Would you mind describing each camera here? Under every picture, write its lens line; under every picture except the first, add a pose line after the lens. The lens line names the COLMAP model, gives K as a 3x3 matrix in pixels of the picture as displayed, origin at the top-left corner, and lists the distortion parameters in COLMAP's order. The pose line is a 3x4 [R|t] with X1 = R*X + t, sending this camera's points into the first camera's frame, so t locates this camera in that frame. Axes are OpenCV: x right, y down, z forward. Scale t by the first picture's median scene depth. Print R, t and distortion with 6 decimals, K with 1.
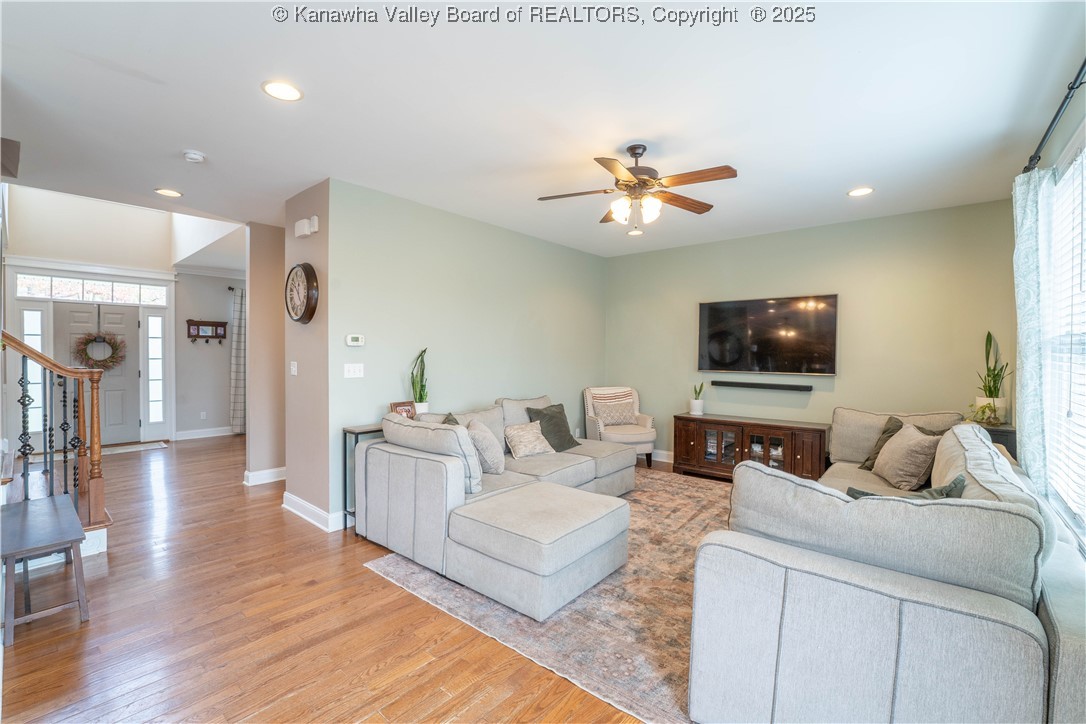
lens RADIAL K [[443.5, 0, 544.2], [0, 443.5, 361.0], [0, 0, 1]] dist [-0.009272, 0.000051]
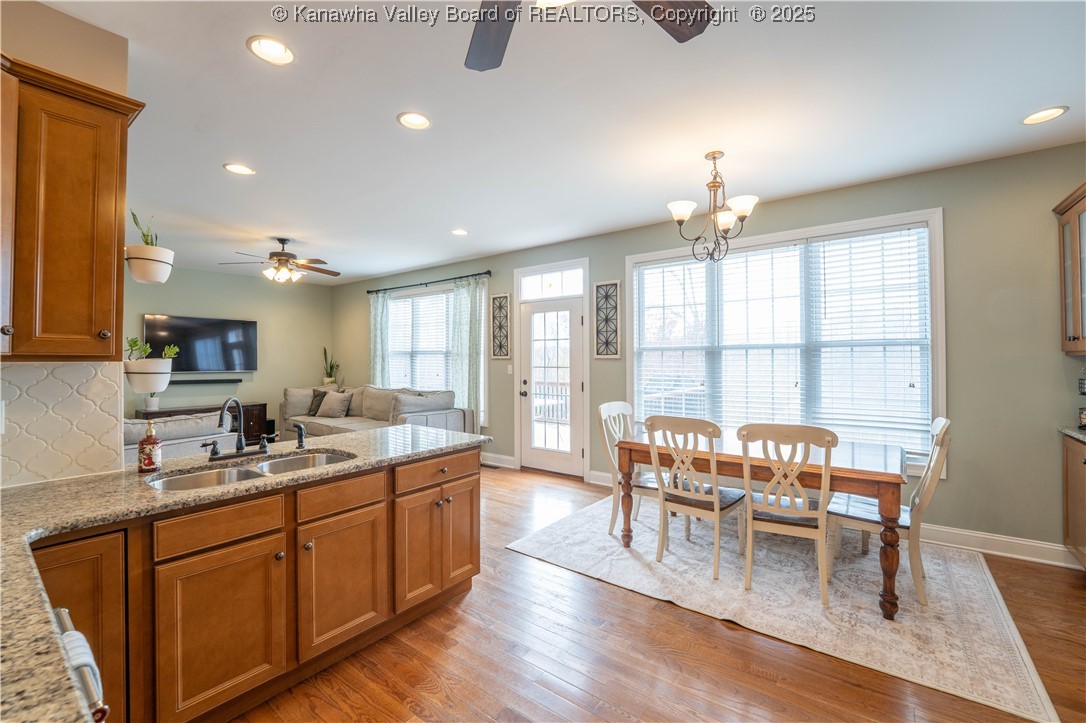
lens RADIAL K [[459.1, 0, 542.9], [0, 459.1, 352.3], [0, 0, 1]] dist [-0.007583, -0.000026]
pose [[-0.043720, 0.013628, 0.998951, -0.961646], [0.015670, 0.999793, -0.012954, 0.002983], [-0.998921, 0.015087, -0.043925, 0.051725]]
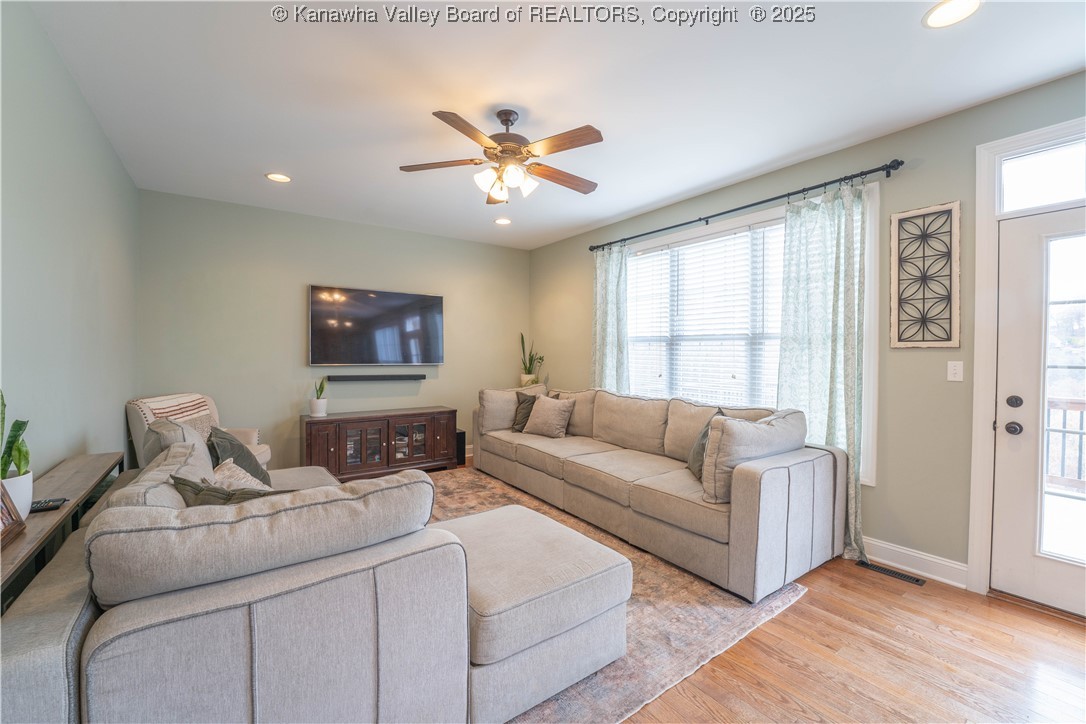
lens RADIAL K [[443.5, 0, 544.2], [0, 443.5, 361.0], [0, 0, 1]] dist [-0.009272, 0.000051]
pose [[0.246709, -0.015594, 0.968964, -0.387832], [0.005787, 0.999876, 0.014618, 0.008366], [-0.969072, 0.002001, 0.246769, 0.429051]]
